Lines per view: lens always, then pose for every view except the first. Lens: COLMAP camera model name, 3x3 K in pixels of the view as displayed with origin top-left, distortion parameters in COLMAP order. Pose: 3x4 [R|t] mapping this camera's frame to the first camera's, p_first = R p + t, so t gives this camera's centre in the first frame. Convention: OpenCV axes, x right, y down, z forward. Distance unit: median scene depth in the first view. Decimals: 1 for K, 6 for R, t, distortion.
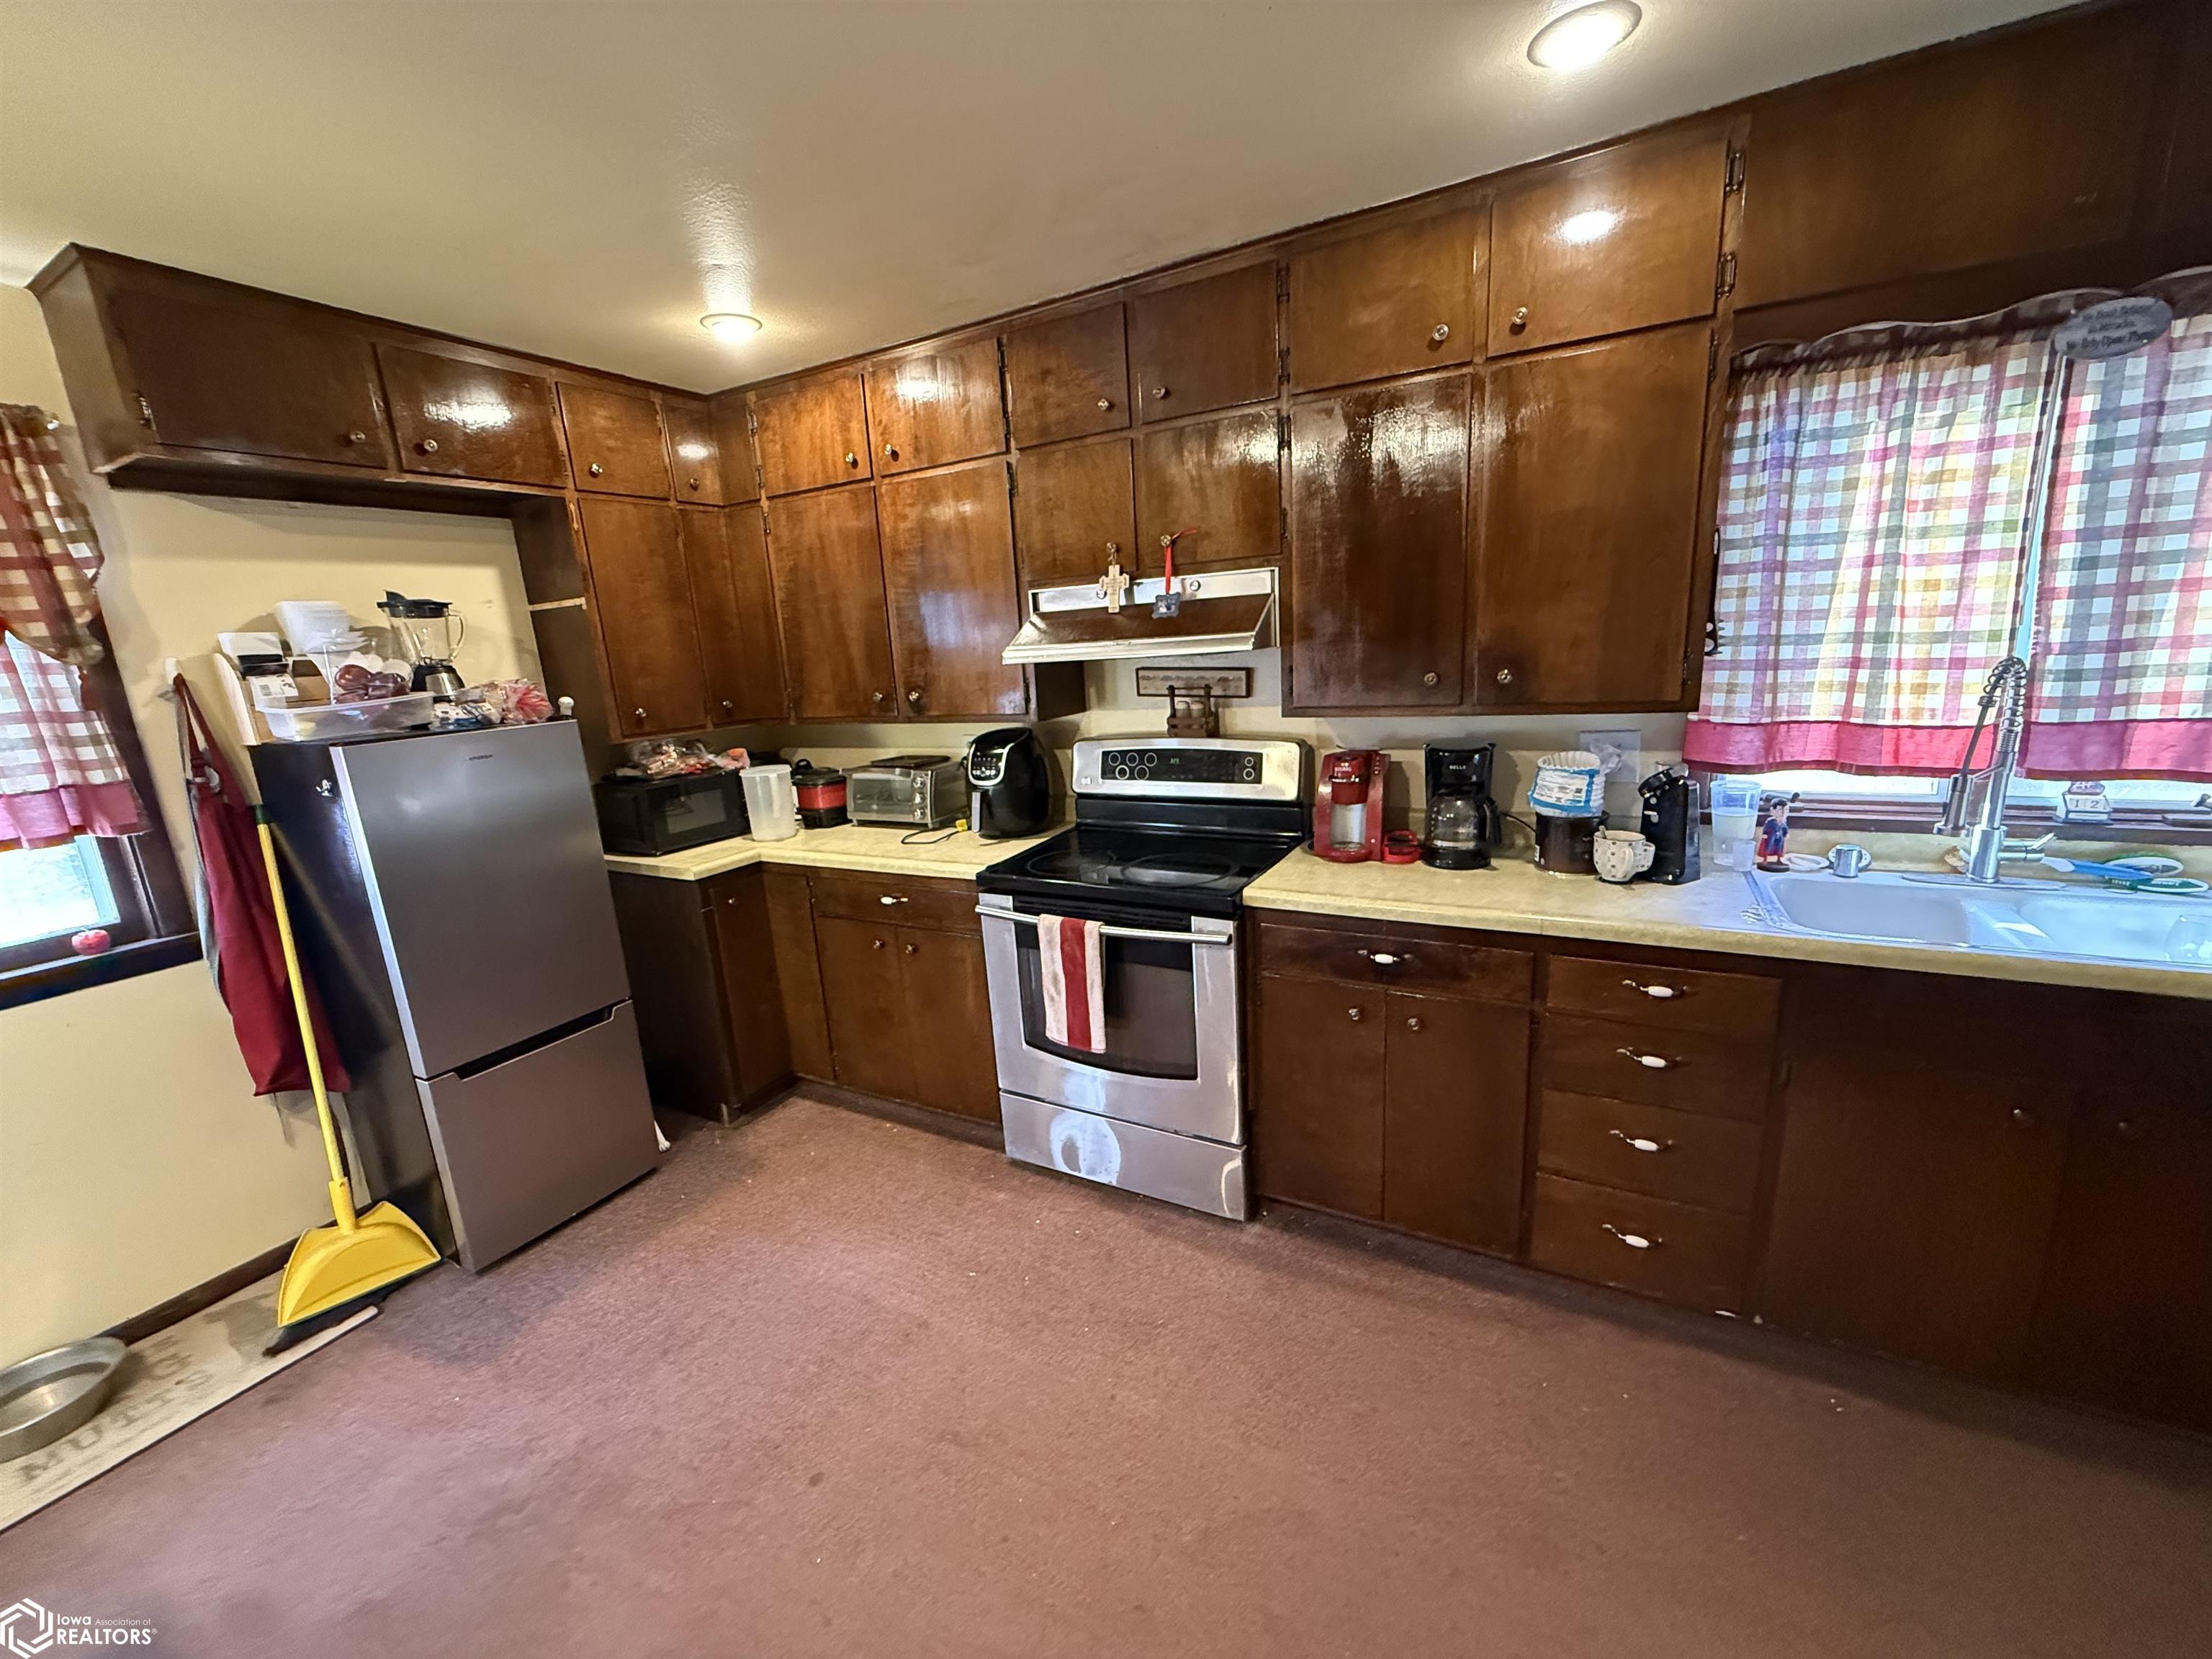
lens RADIAL K [[882.7, 0, 1097.6], [0, 882.7, 833.6], [0, 0, 1]] dist [-0.001163, 0.000532]
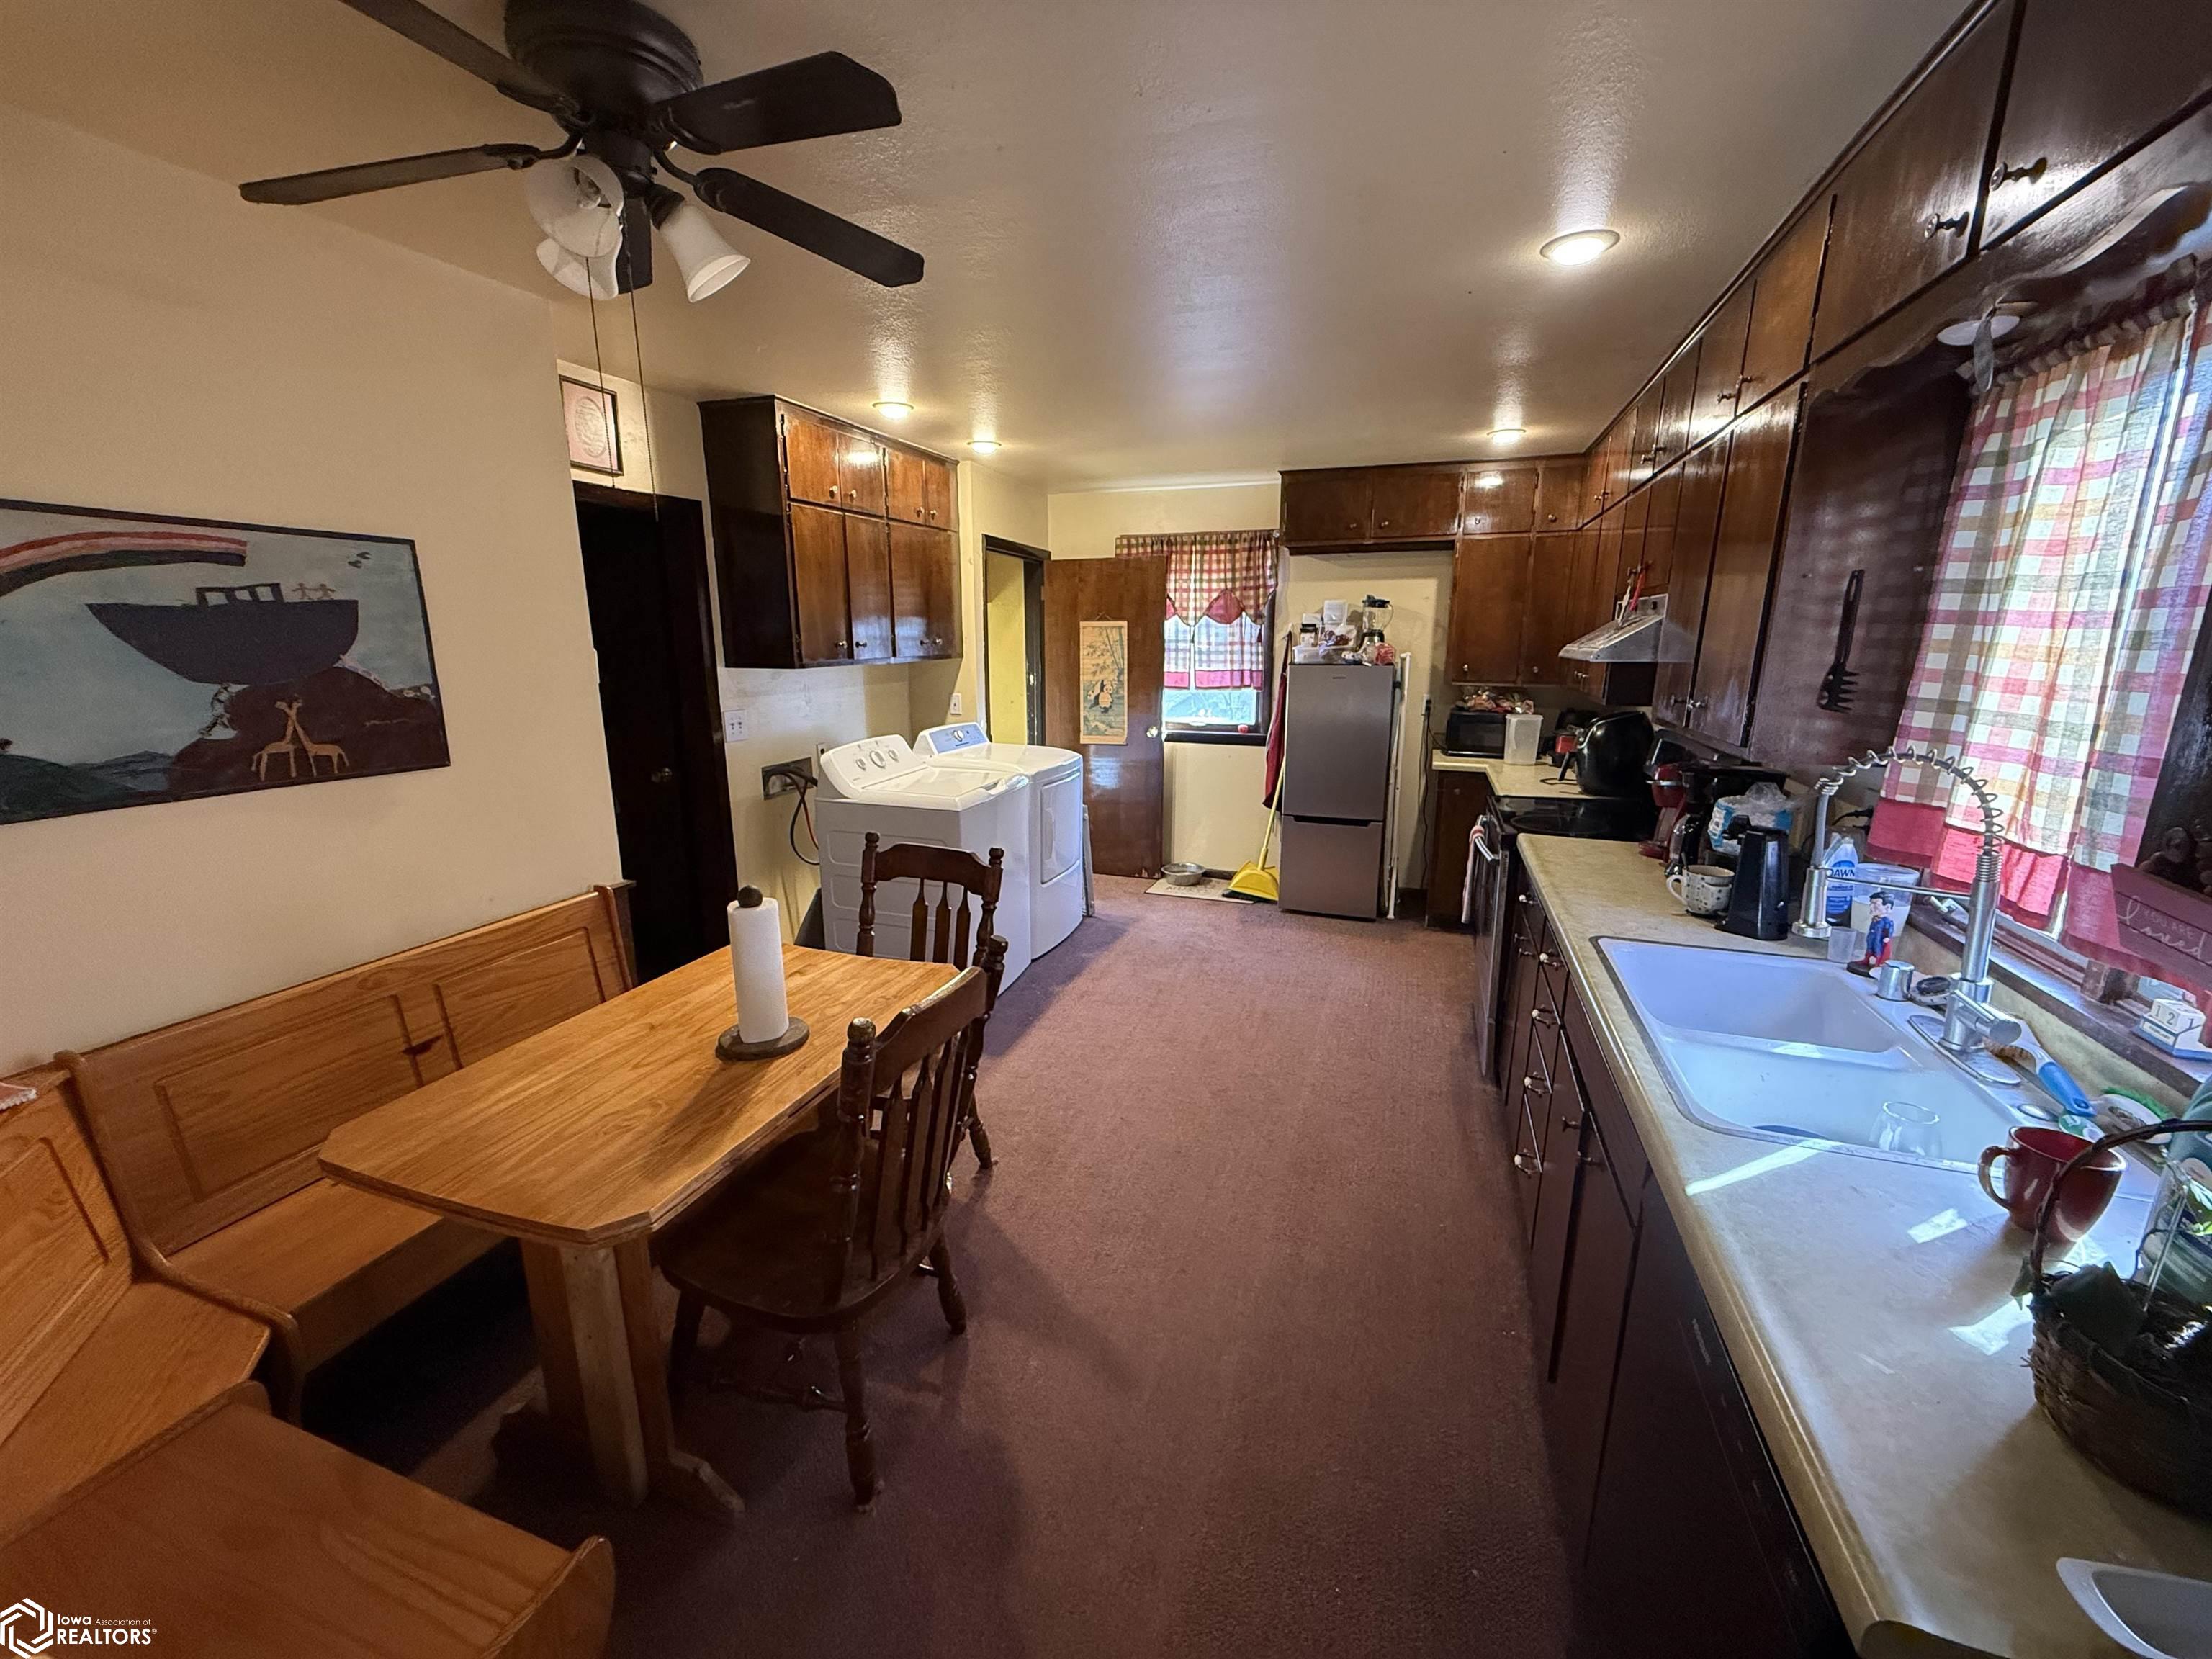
lens RADIAL K [[882.7, 0, 1097.6], [0, 882.7, 833.6], [0, 0, 1]] dist [-0.001163, 0.000532]
pose [[0.148780, 0.278087, -0.948964, 1.336453], [-0.219061, 0.945070, 0.242601, -0.122530], [0.964301, 0.171787, 0.201526, 0.086952]]
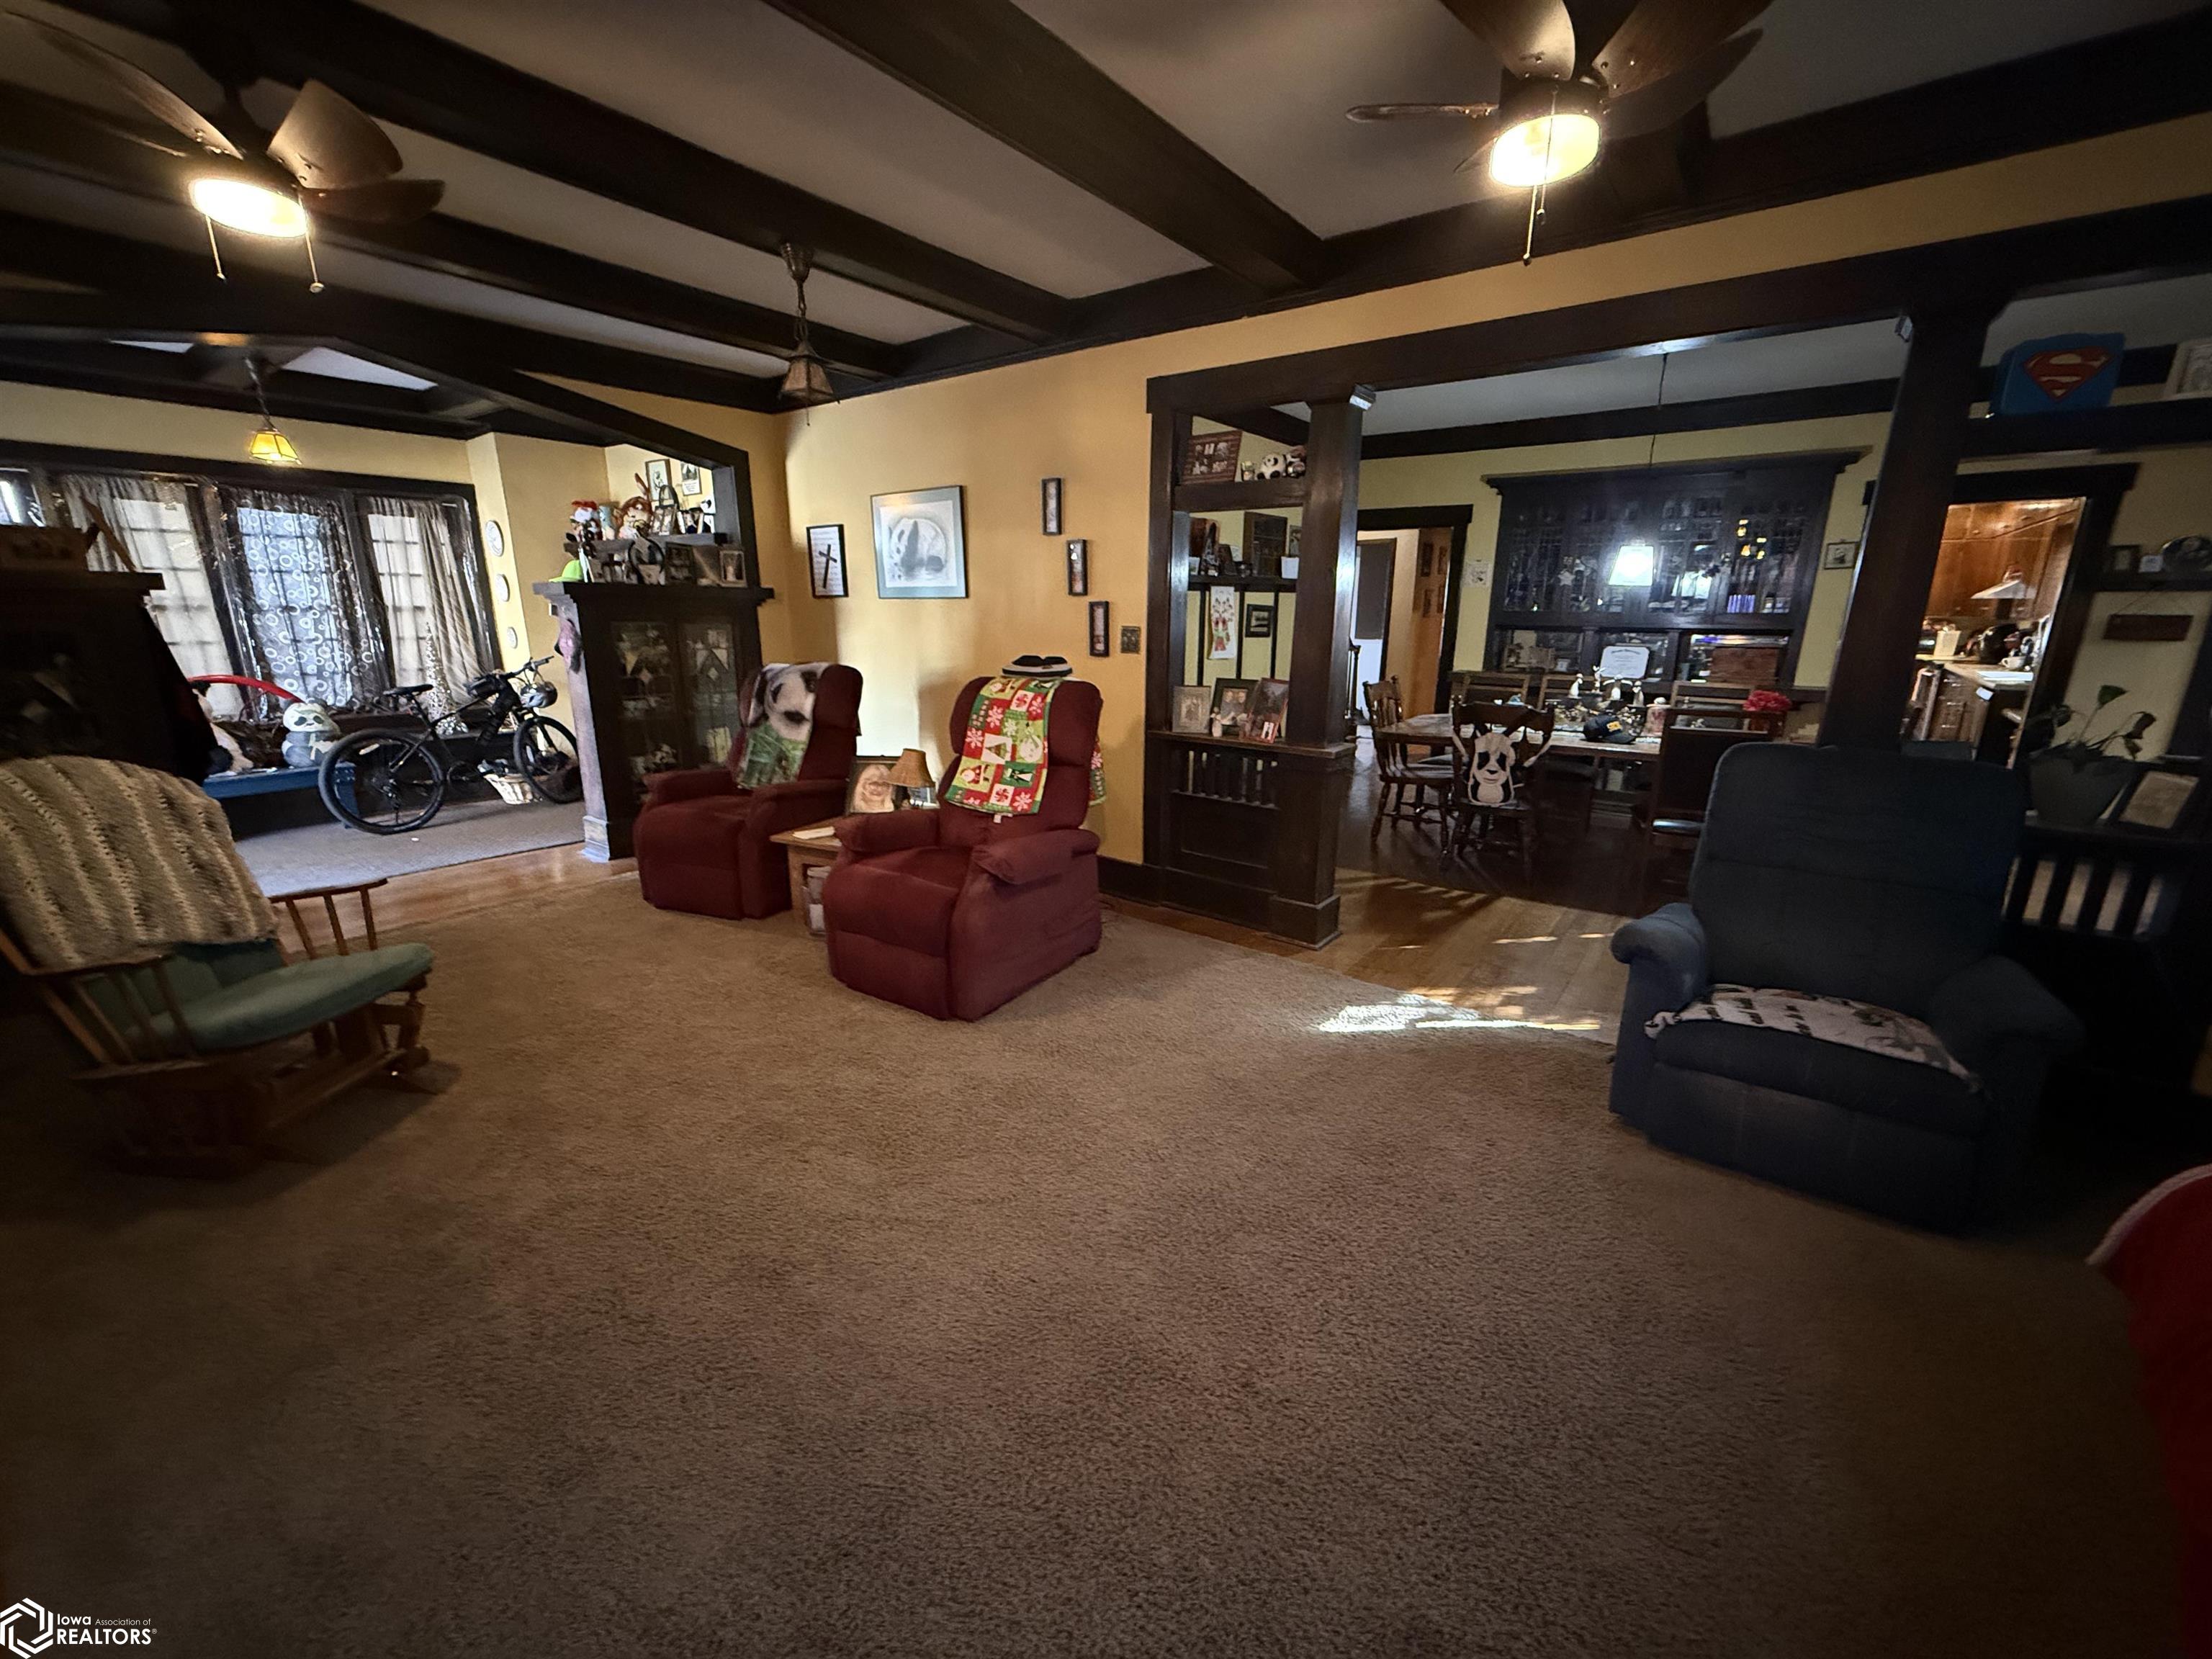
lens RADIAL K [[882.7, 0, 1097.6], [0, 882.7, 833.6], [0, 0, 1]] dist [-0.001163, 0.000532]
pose [[-0.152932, 0.307252, -0.939259, 4.218715], [-0.203024, 0.920398, 0.334139, 0.197153], [0.967157, 0.241793, -0.078379, -1.877834]]
